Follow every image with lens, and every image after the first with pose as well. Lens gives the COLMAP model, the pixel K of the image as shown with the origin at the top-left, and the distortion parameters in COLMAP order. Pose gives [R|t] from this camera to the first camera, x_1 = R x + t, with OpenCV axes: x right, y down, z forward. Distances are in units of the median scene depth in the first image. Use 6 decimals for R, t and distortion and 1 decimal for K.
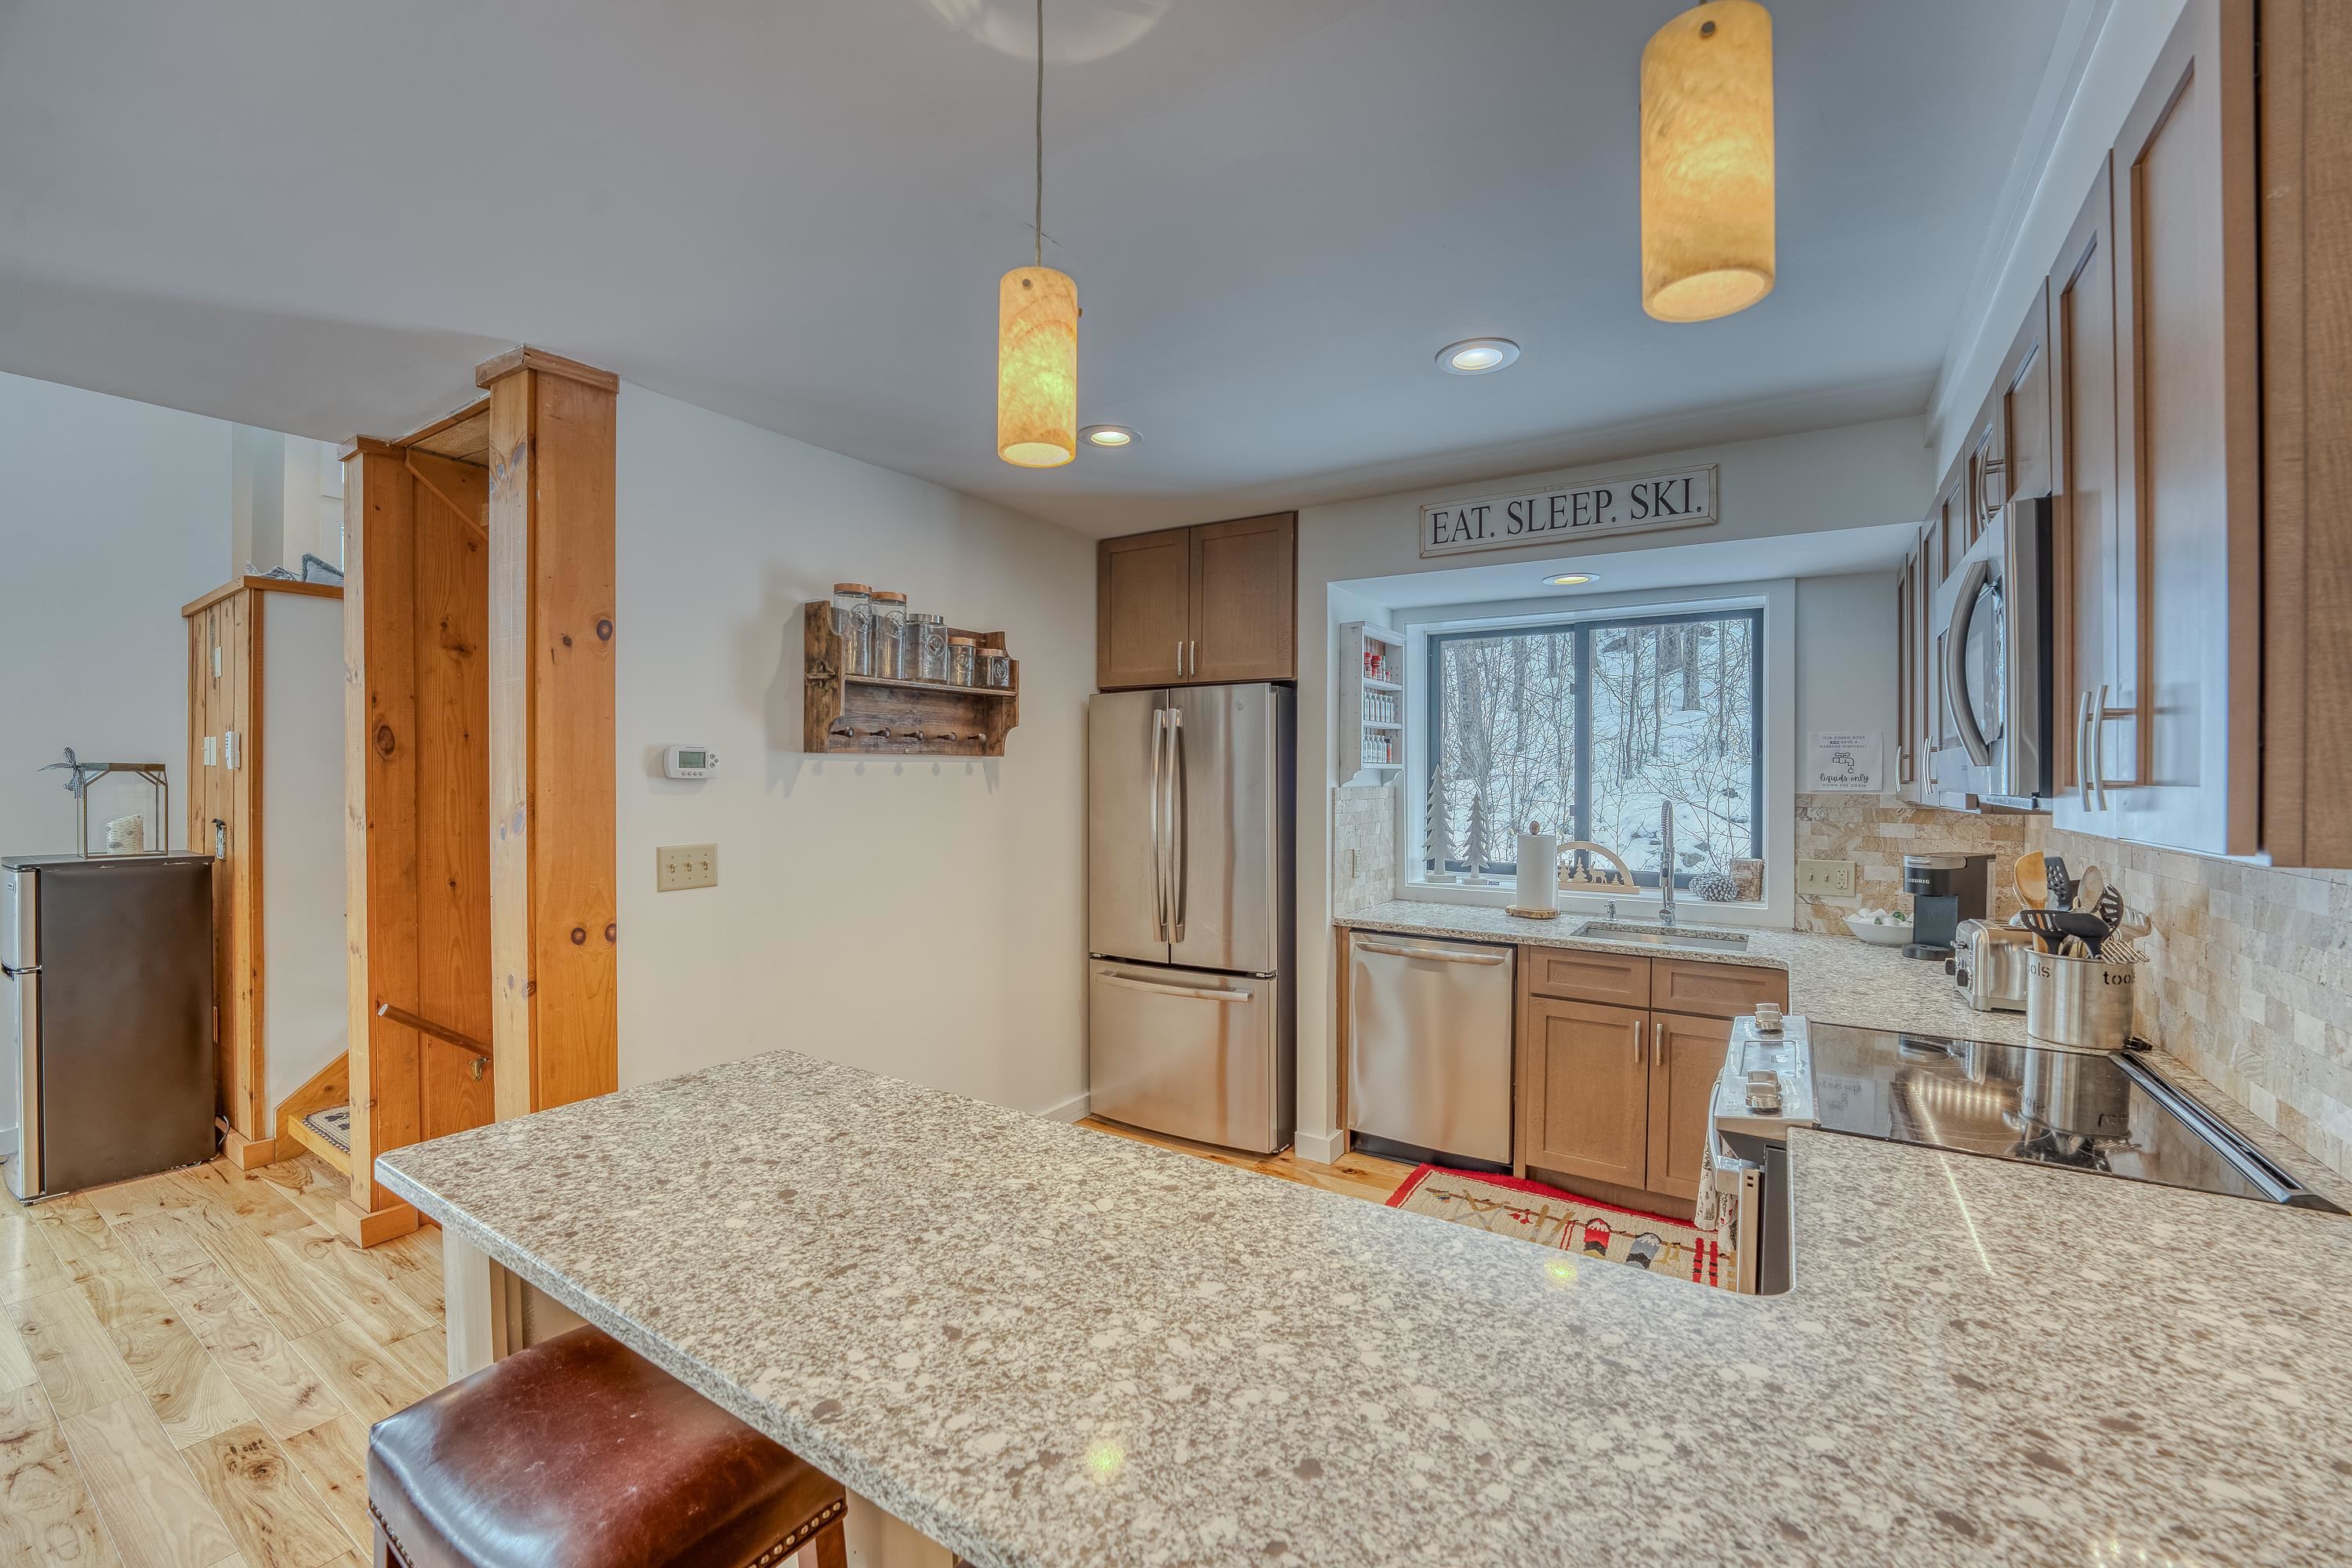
lens RADIAL K [[970.3, 0, 1217.8], [0, 970.3, 782.9], [0, 0, 1]] dist [-0.028442, 0.002511]
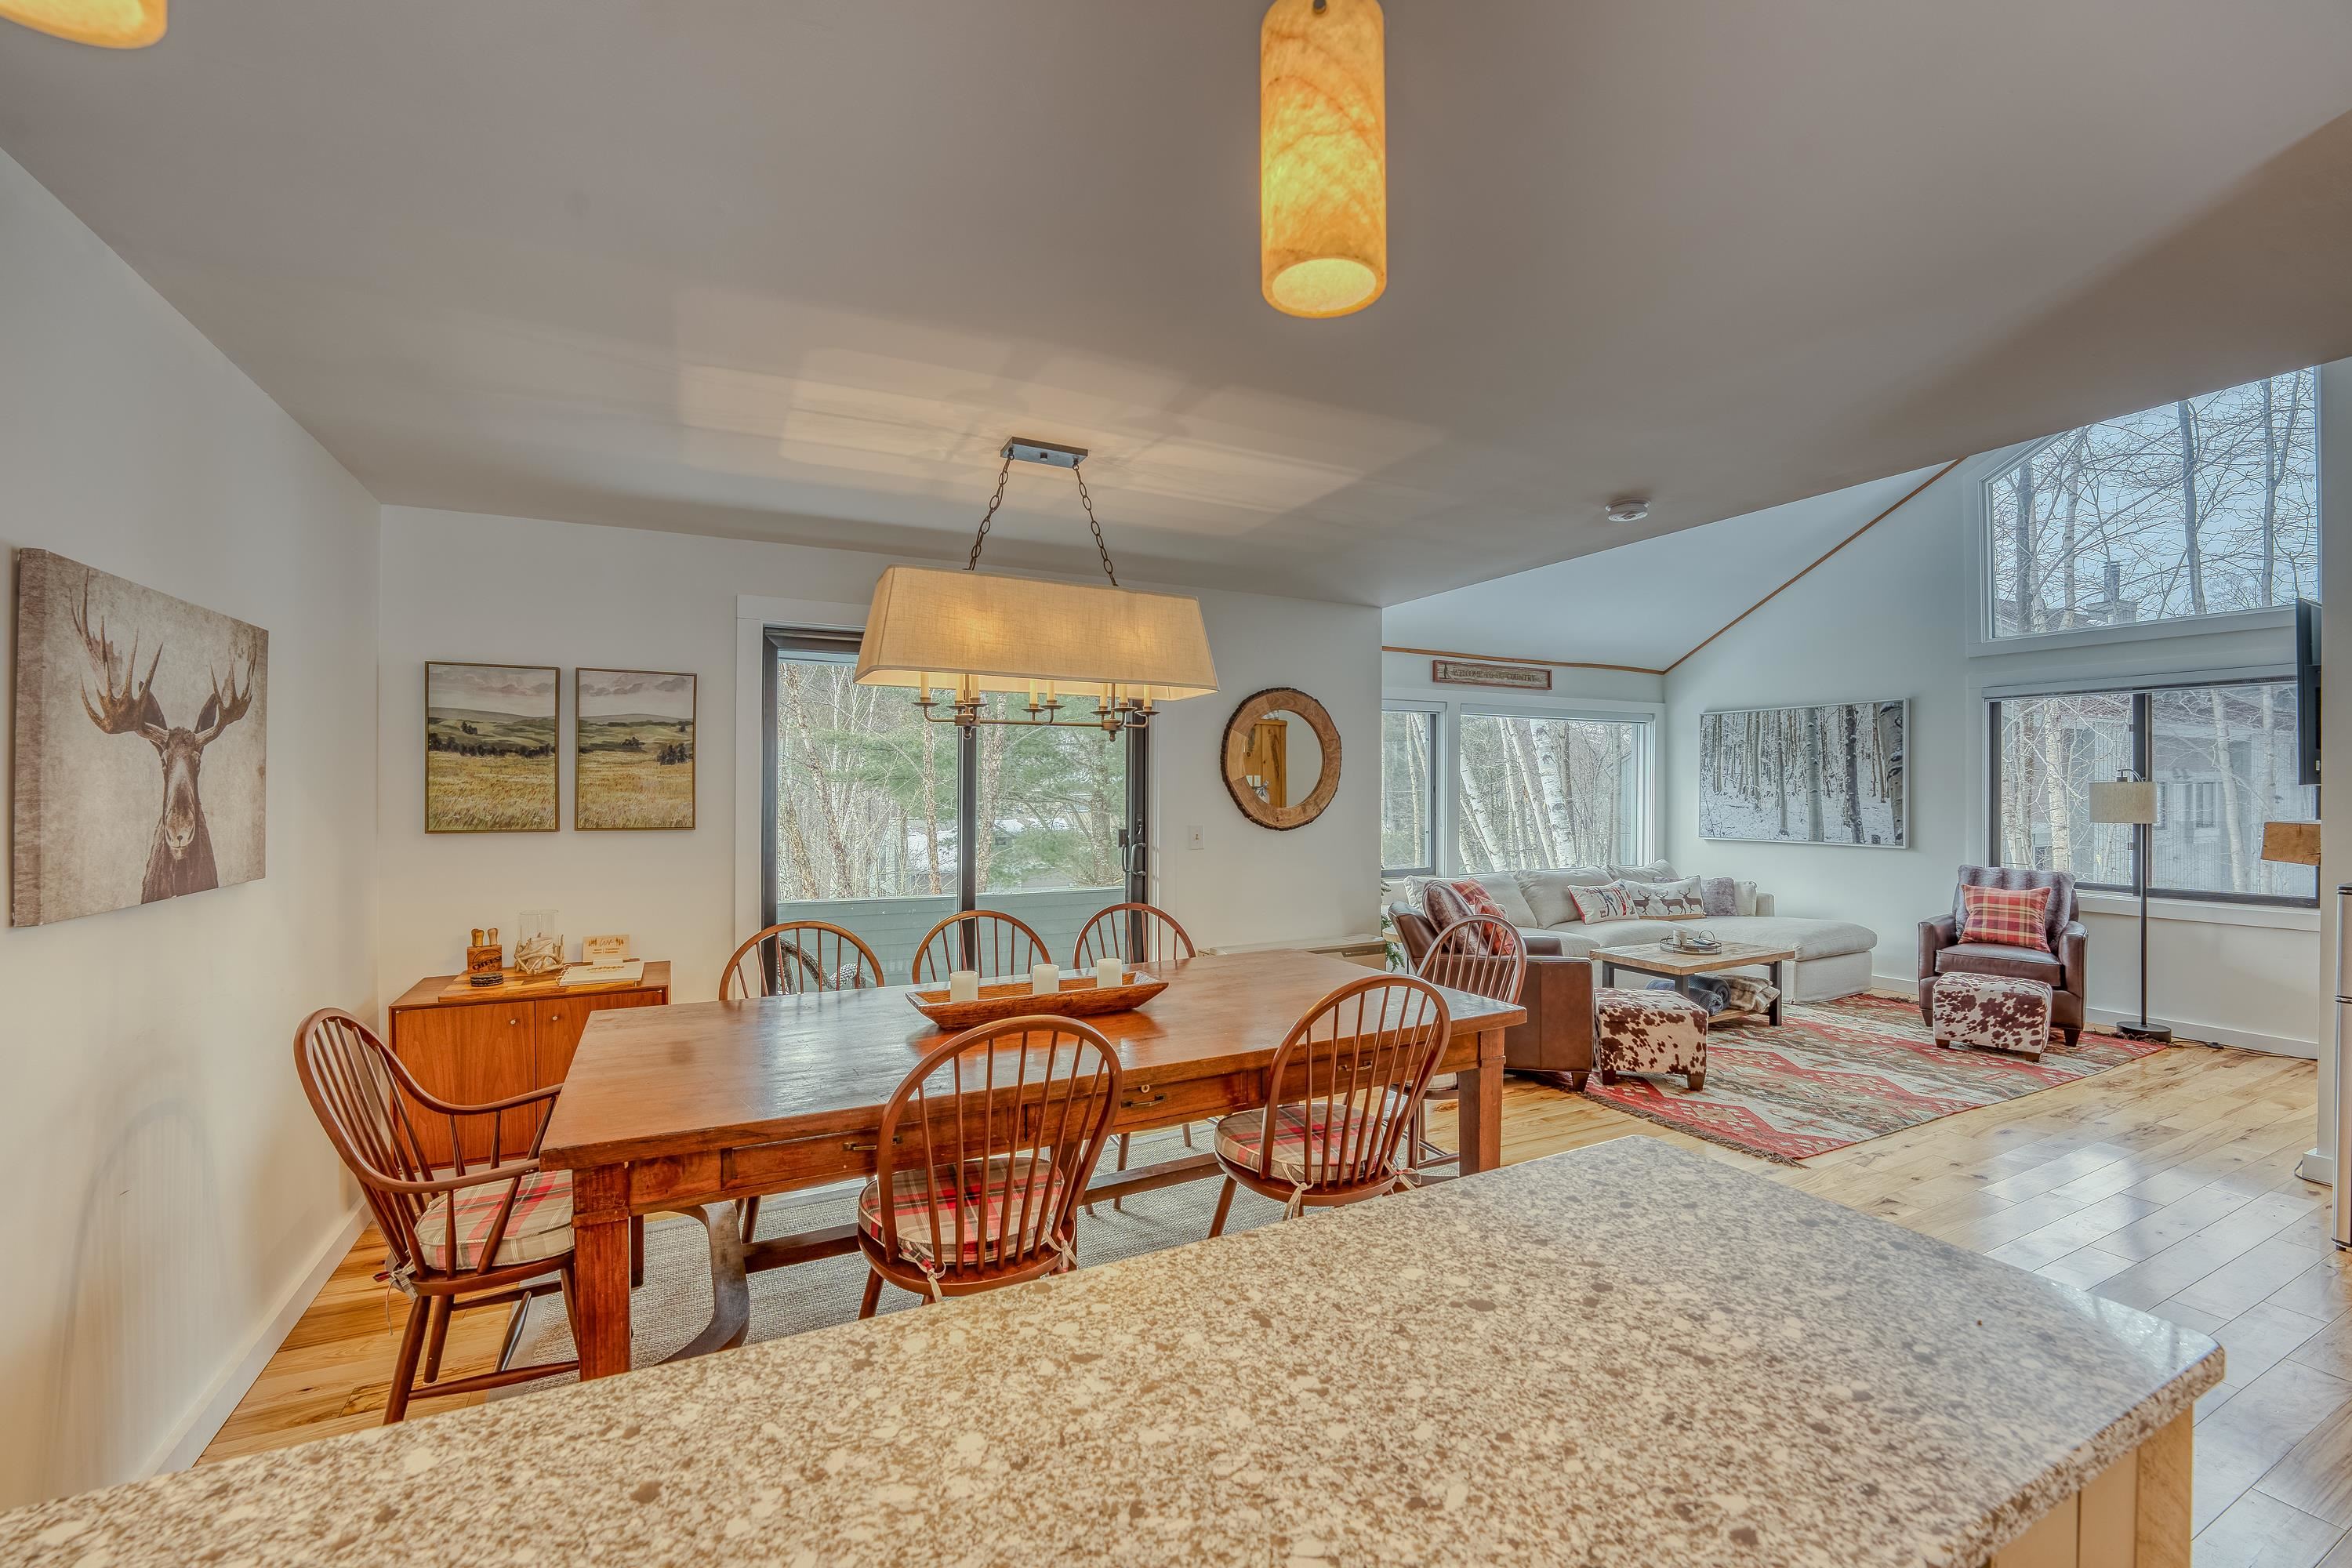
lens RADIAL K [[970.3, 0, 1137.2], [0, 970.3, 798.4], [0, 0, 1]] dist [-0.028442, 0.002511]
pose [[-0.563801, 0.003553, -0.825903, 0.163339], [-0.006975, 0.999935, 0.009064, -0.001576], [0.825881, 0.010871, -0.563740, 0.520808]]
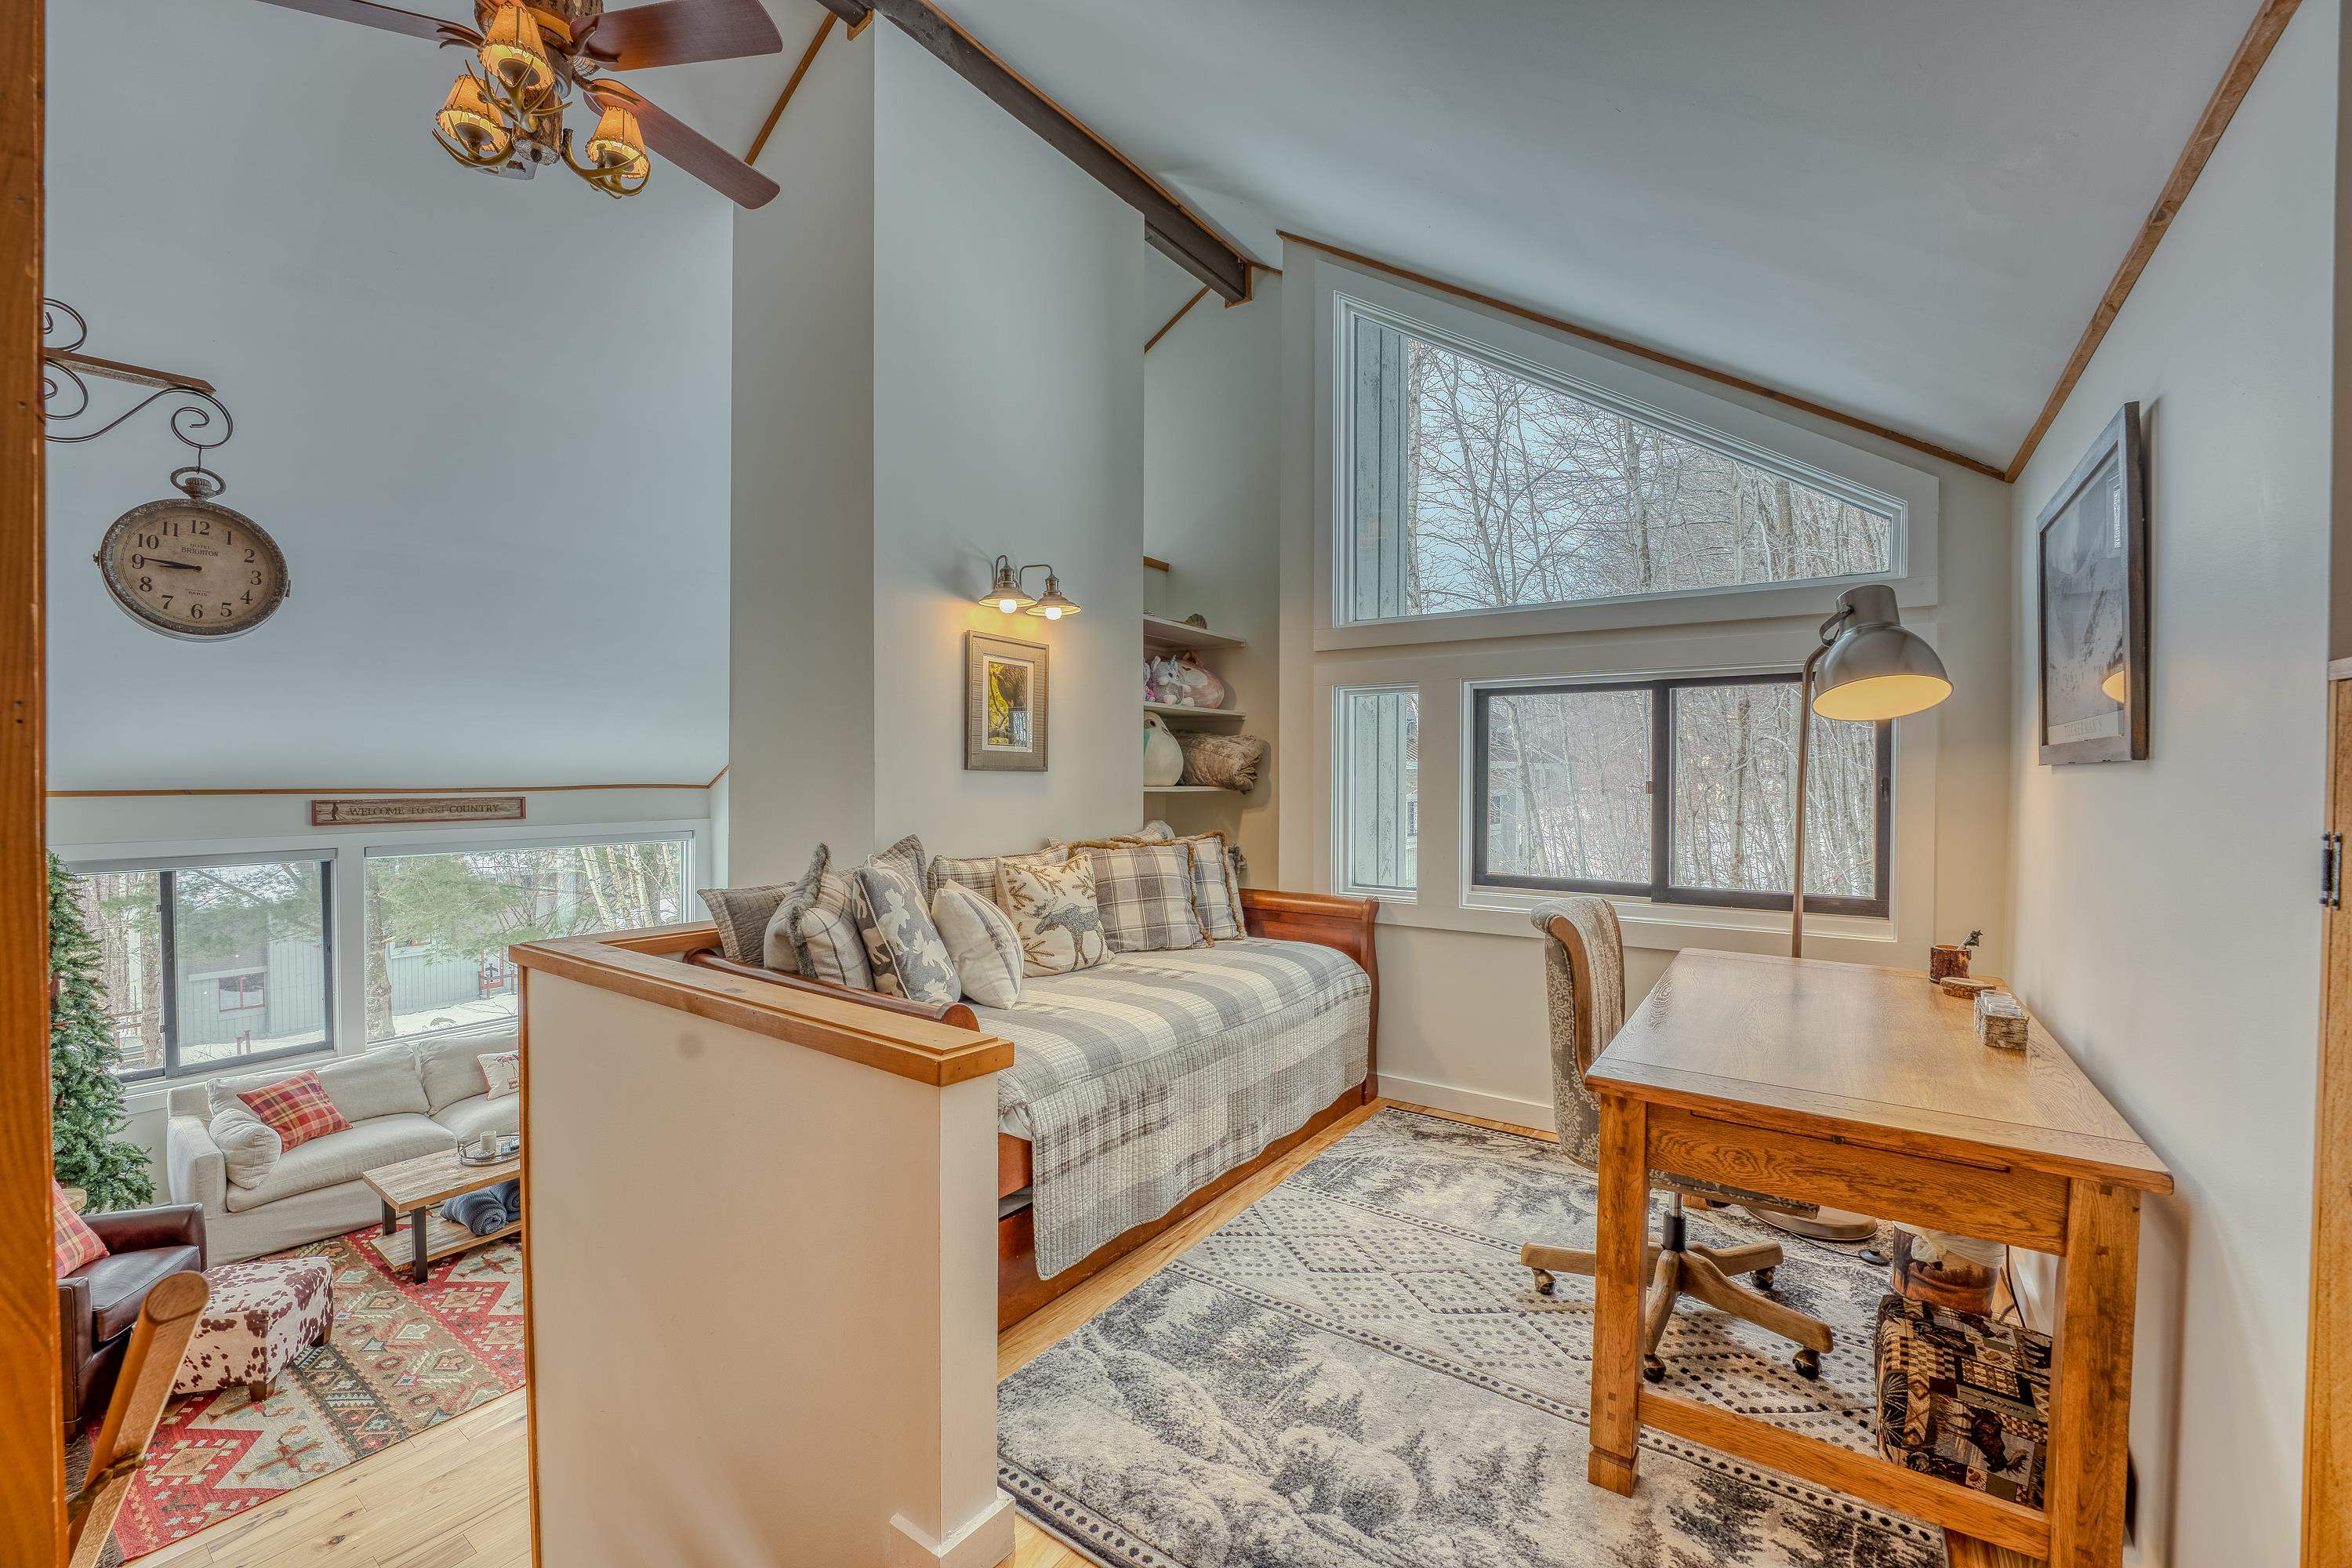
lens RADIAL K [[970.3, 0, 1177.4], [0, 970.3, 772.4], [0, 0, 1]] dist [-0.028442, 0.002511]
pose [[-0.099937, 0.002252, -0.994991, -0.463696], [-0.005791, 0.999979, 0.002845, -0.416205], [0.994977, 0.006046, -0.099922, 1.818531]]
